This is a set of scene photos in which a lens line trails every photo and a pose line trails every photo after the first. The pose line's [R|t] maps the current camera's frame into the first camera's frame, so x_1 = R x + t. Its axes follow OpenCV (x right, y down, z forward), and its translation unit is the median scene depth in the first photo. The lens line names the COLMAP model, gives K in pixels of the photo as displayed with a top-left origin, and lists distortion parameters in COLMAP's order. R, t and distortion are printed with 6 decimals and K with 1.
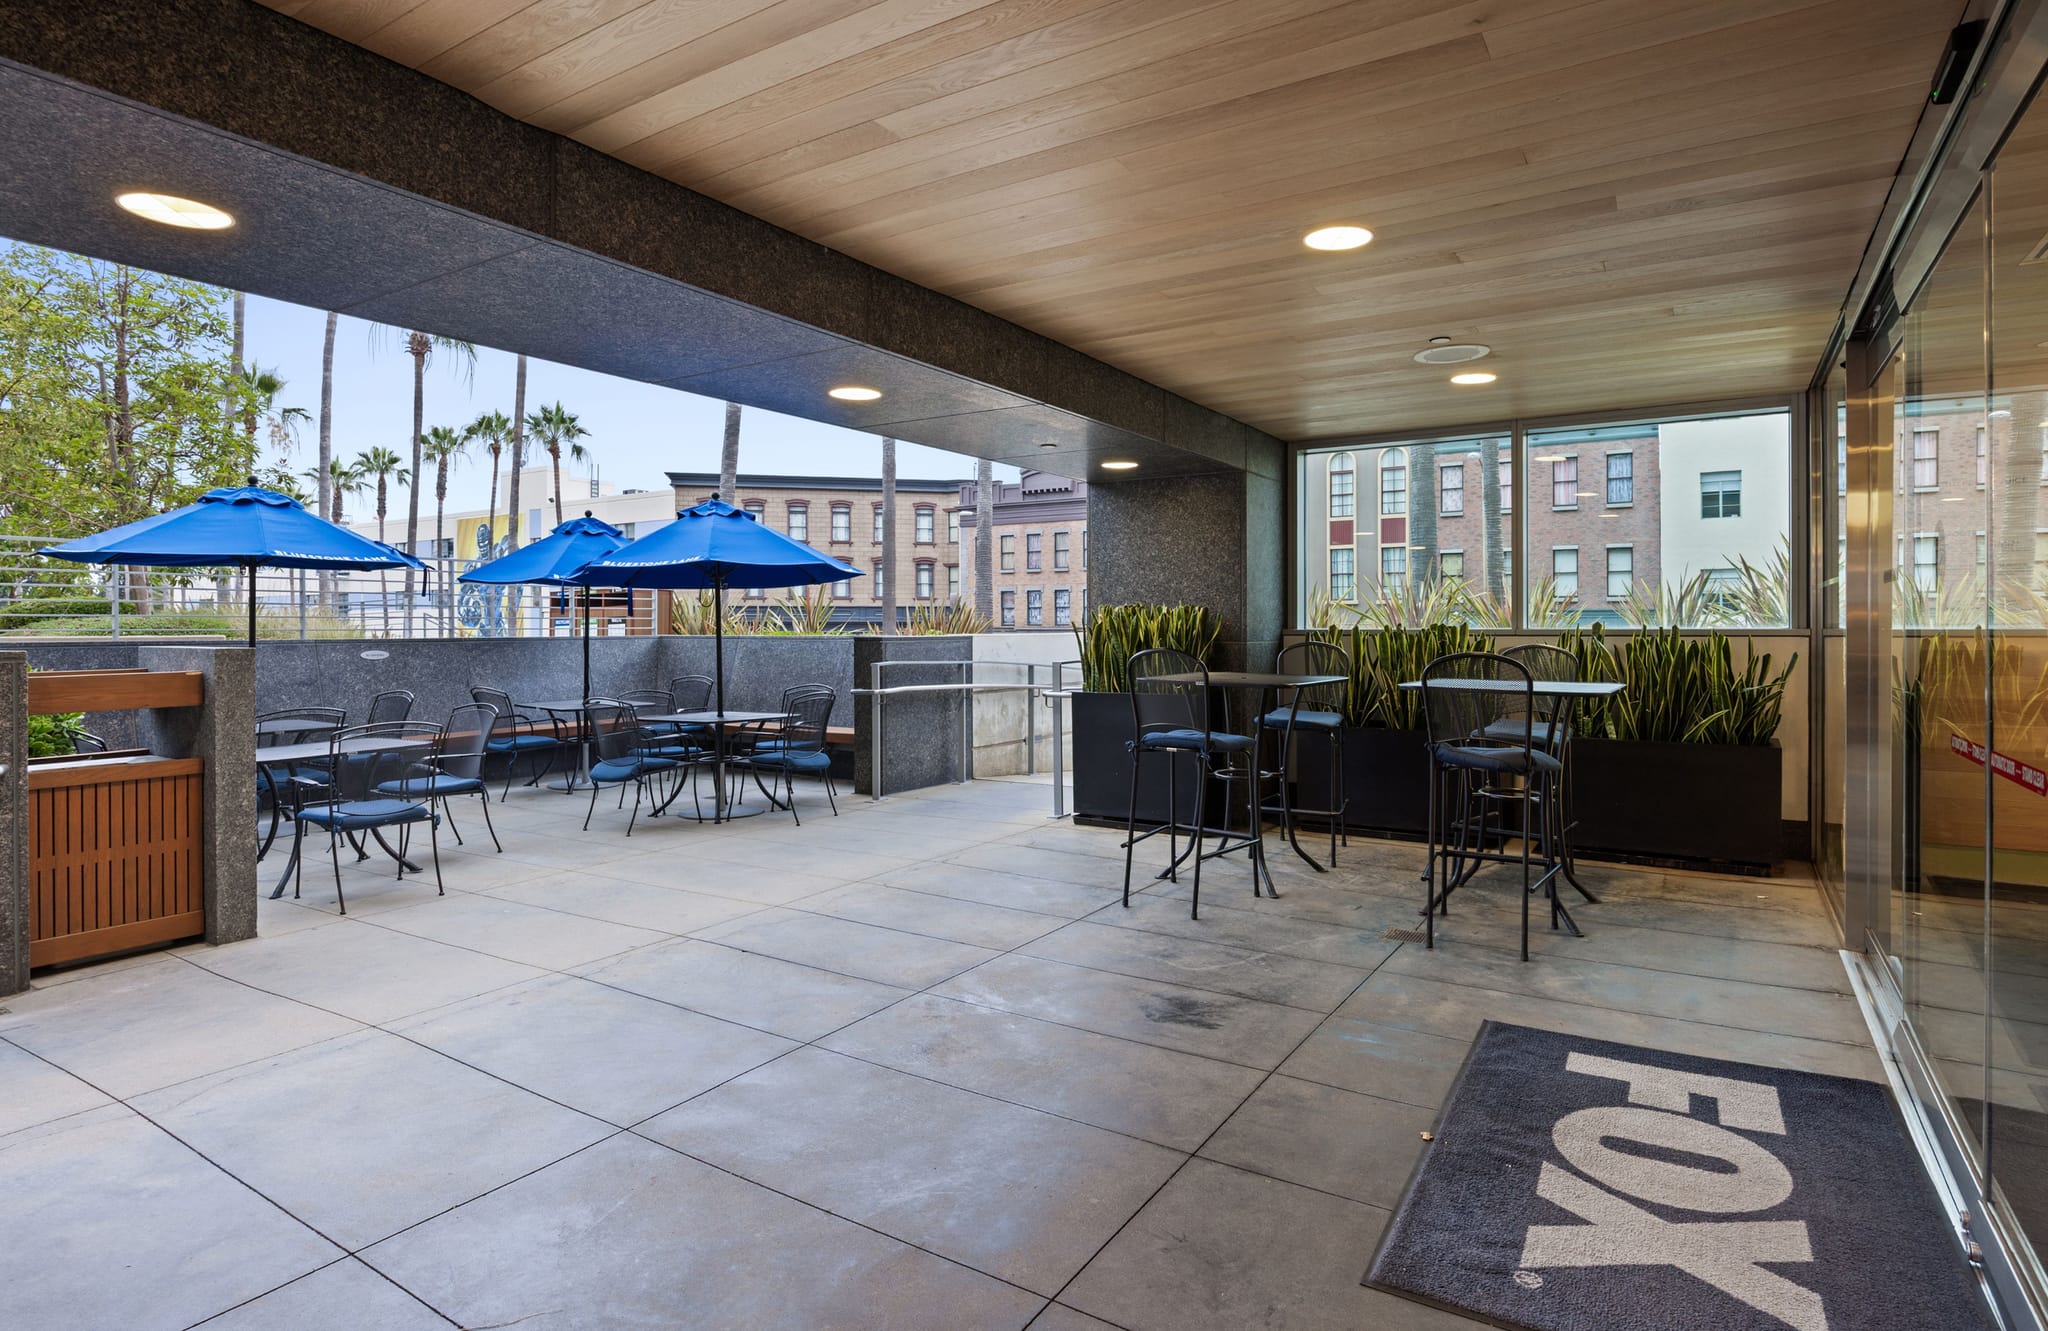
lens RADIAL K [[1053.3, 0, 1027.6], [0, 1053.3, 639.2], [0, 0, 1]] dist [0.002769, 0.001242]
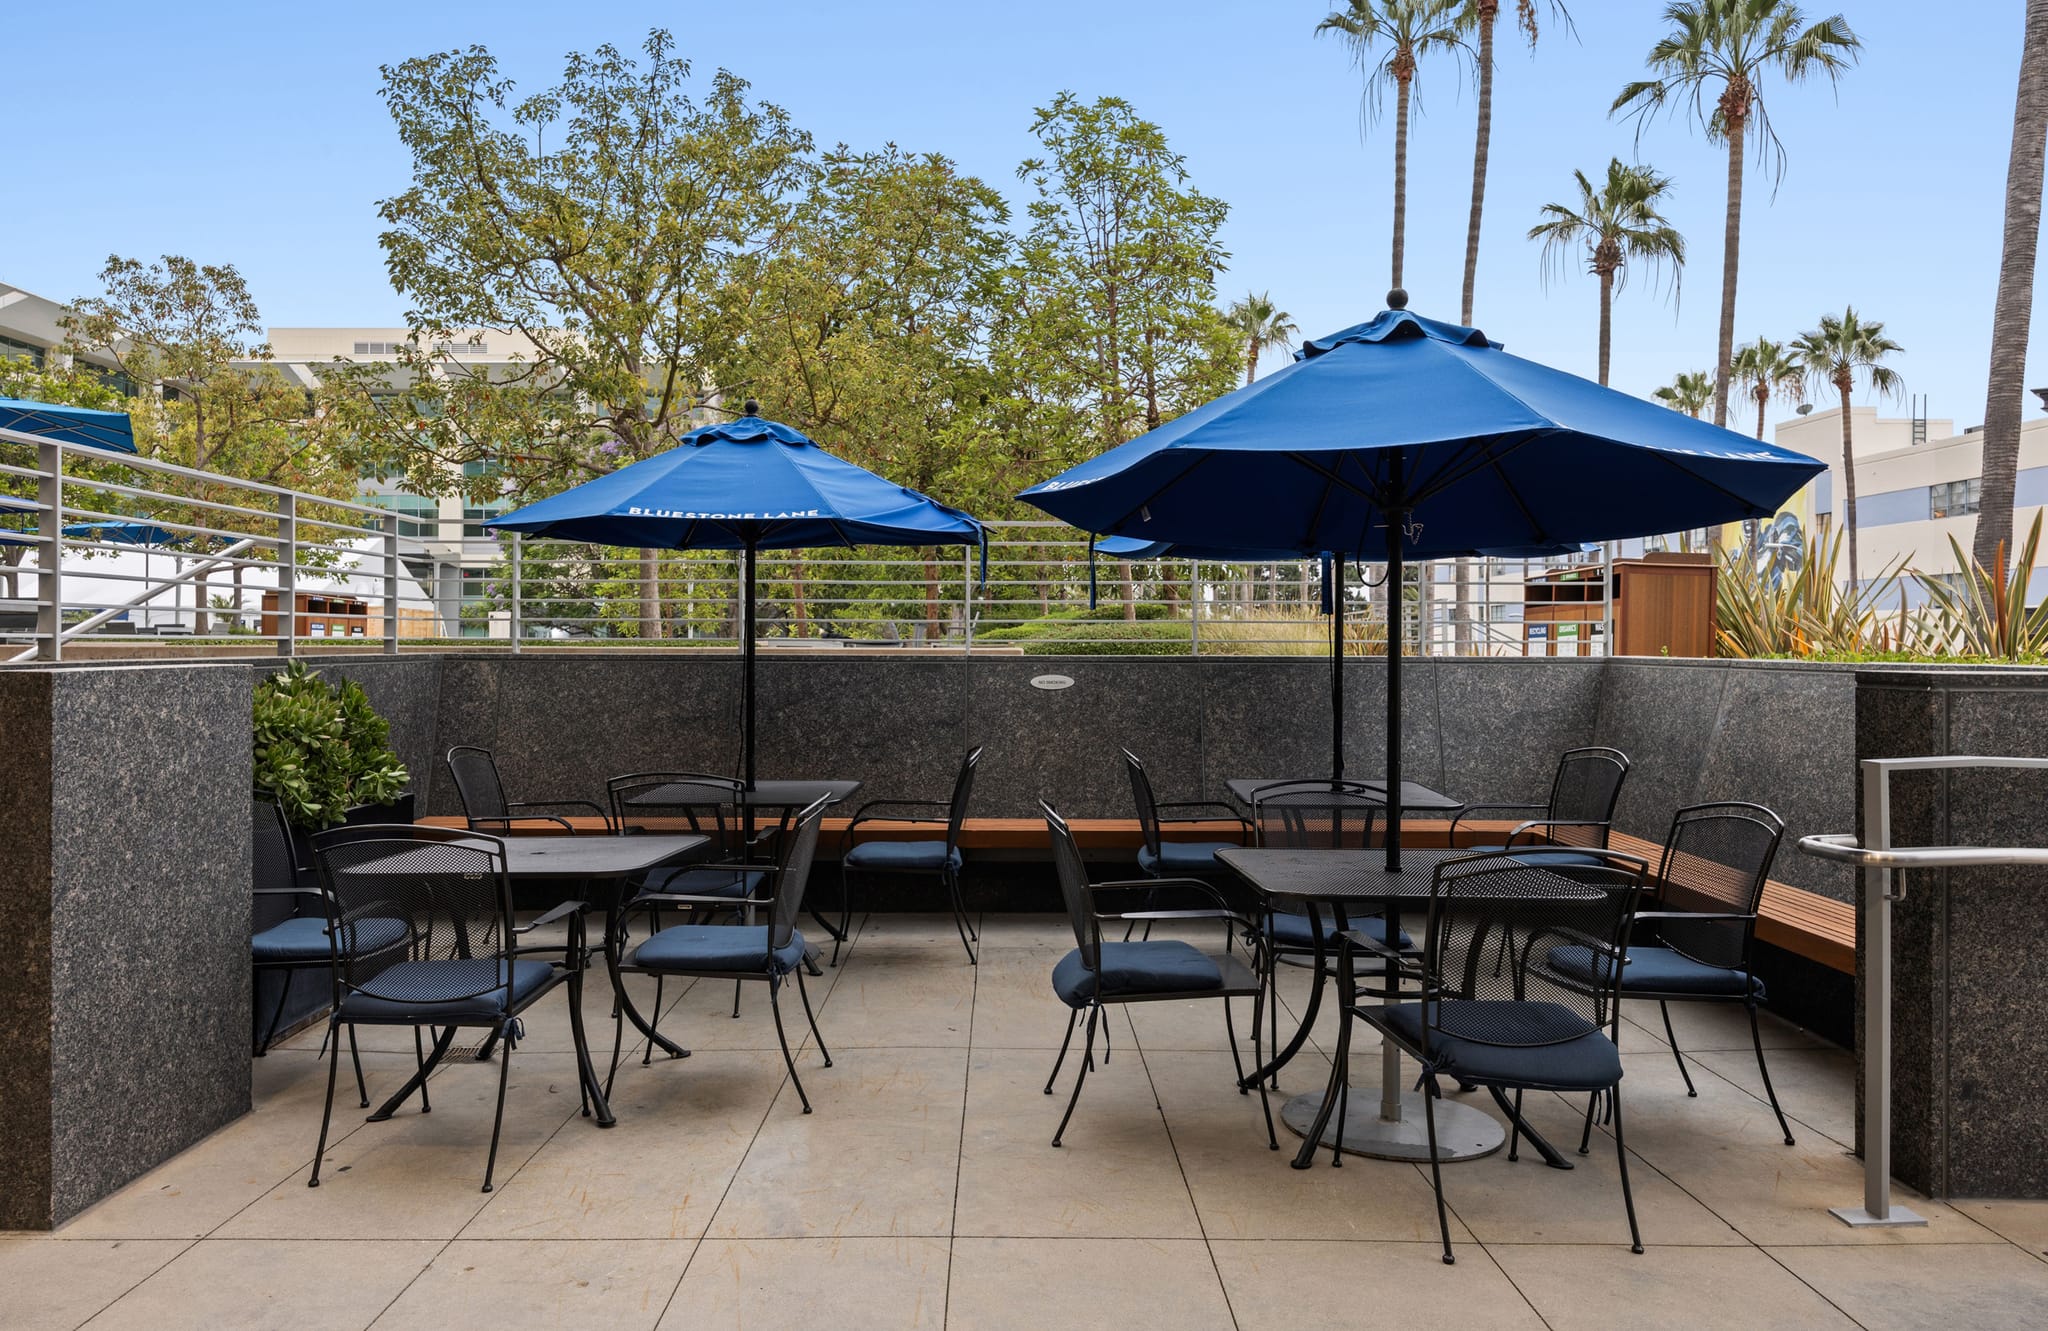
lens RADIAL K [[1381.8, 0, 1024.0], [0, 1381.8, 665.5], [0, 0, 1]] dist [-0.005175, -0.001642]
pose [[0.547384, 0.018592, -0.836675, 0.029008], [-0.014539, 0.999814, 0.012705, -0.002982], [0.836755, 0.005210, 0.547552, 0.359082]]
